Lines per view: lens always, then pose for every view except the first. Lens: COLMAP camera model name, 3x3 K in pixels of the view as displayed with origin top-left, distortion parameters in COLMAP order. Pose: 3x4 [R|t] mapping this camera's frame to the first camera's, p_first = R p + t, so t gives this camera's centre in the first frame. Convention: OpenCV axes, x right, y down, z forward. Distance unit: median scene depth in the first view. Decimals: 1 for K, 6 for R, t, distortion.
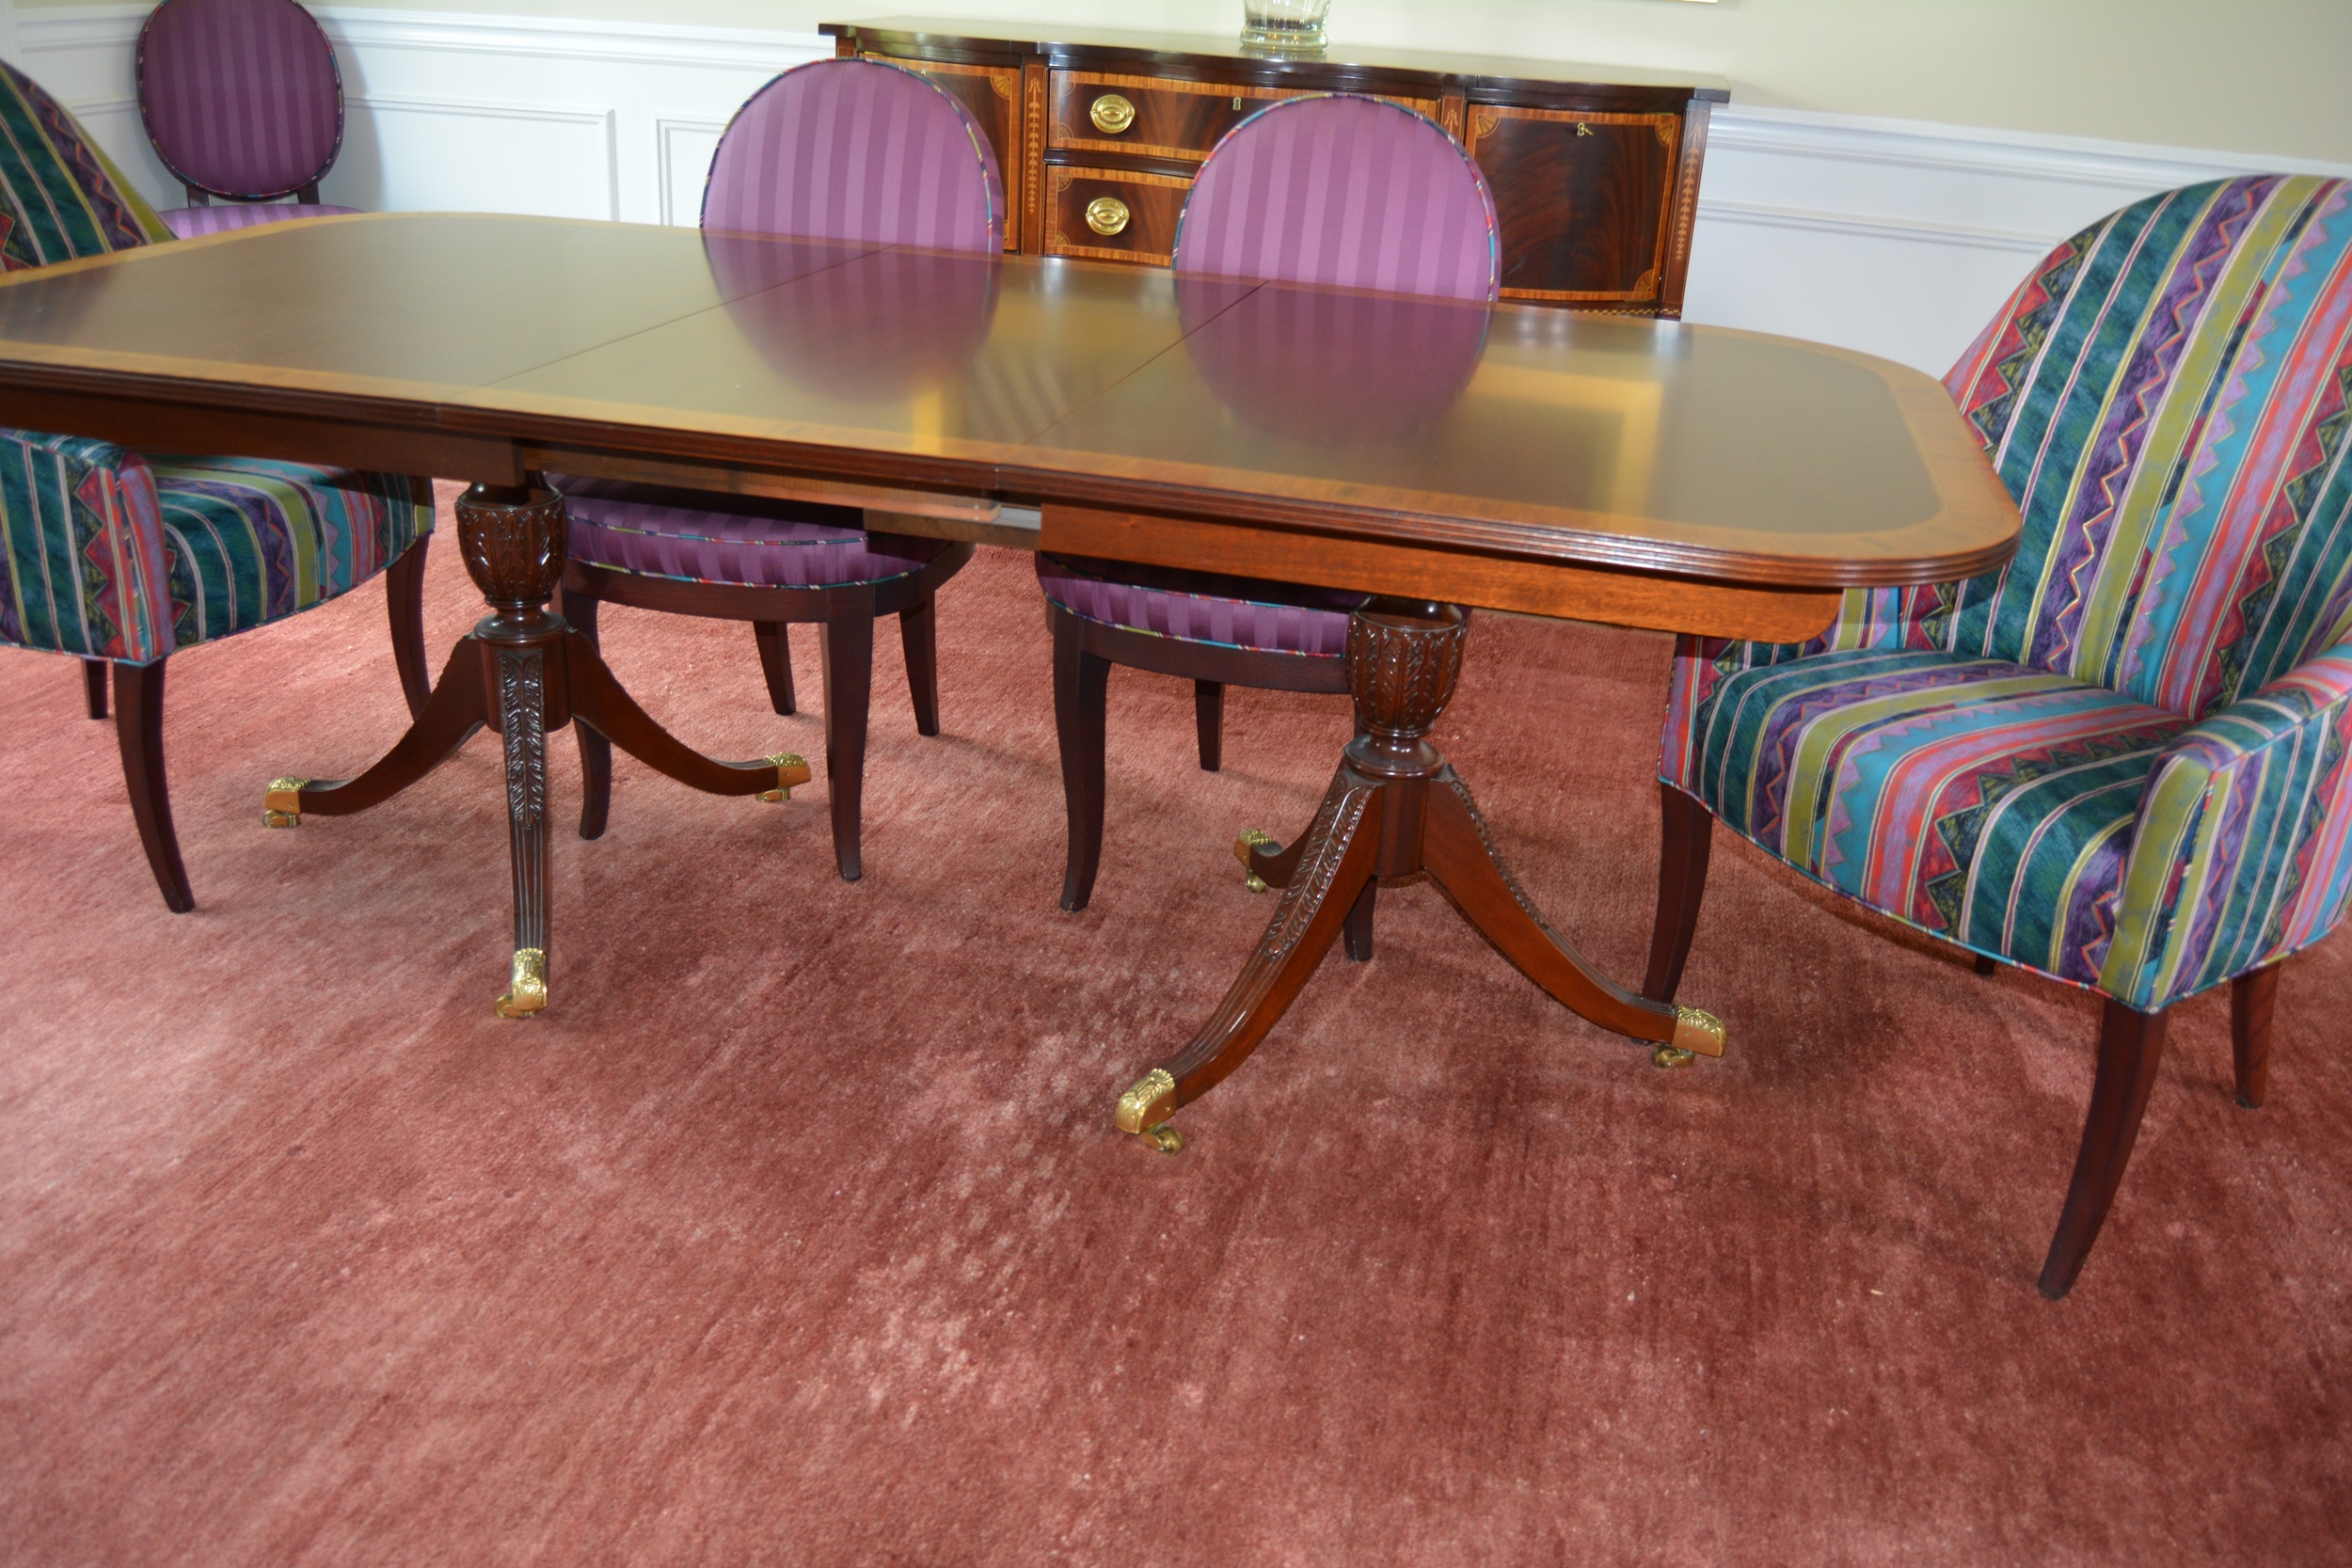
lens RADIAL K [[1986.0, 0, 1176.0], [0, 1986.0, 784.0], [0, 0, 1]] dist [-0.082986, 0.018039]
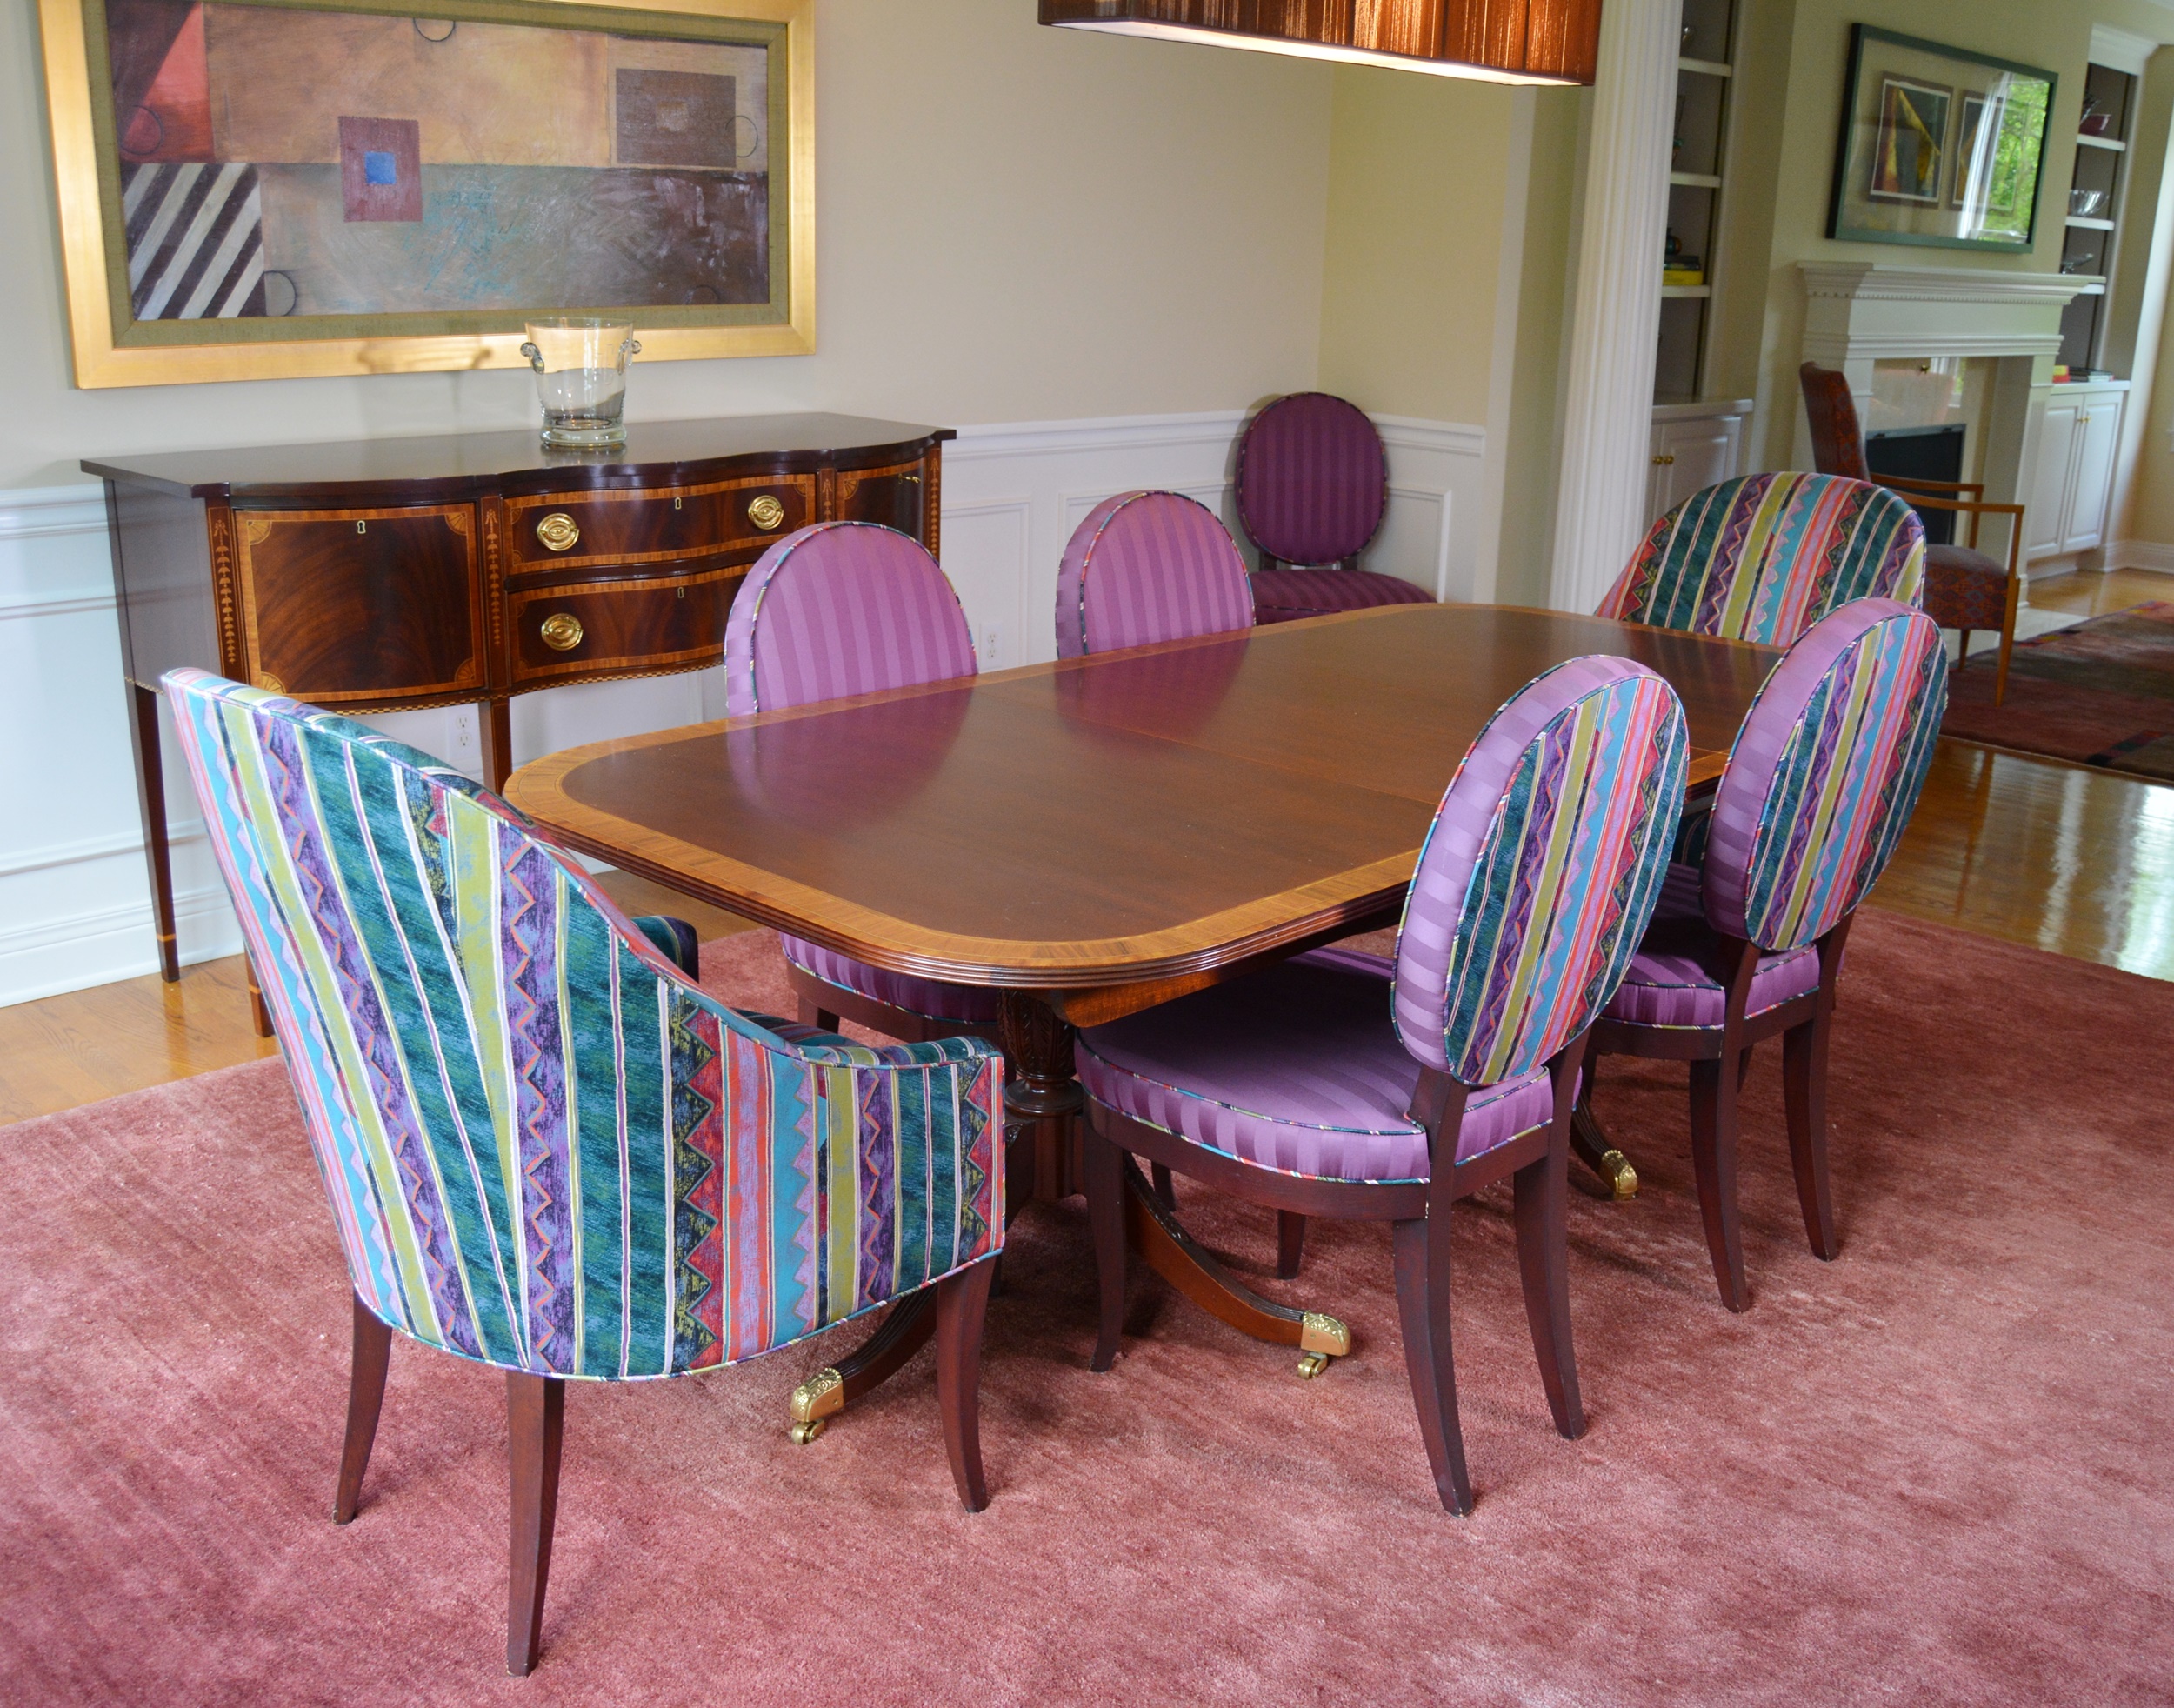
lens RADIAL K [[2082.2, 0, 1186.8], [0, 2082.2, 913.2], [0, 0, 1]] dist [-0.106846, 0.040230]
pose [[0.479404, -0.312624, 0.820023, -1.568881], [0.343071, 0.926804, 0.152766, -0.419805], [-0.807759, 0.208089, 0.551566, 0.417328]]
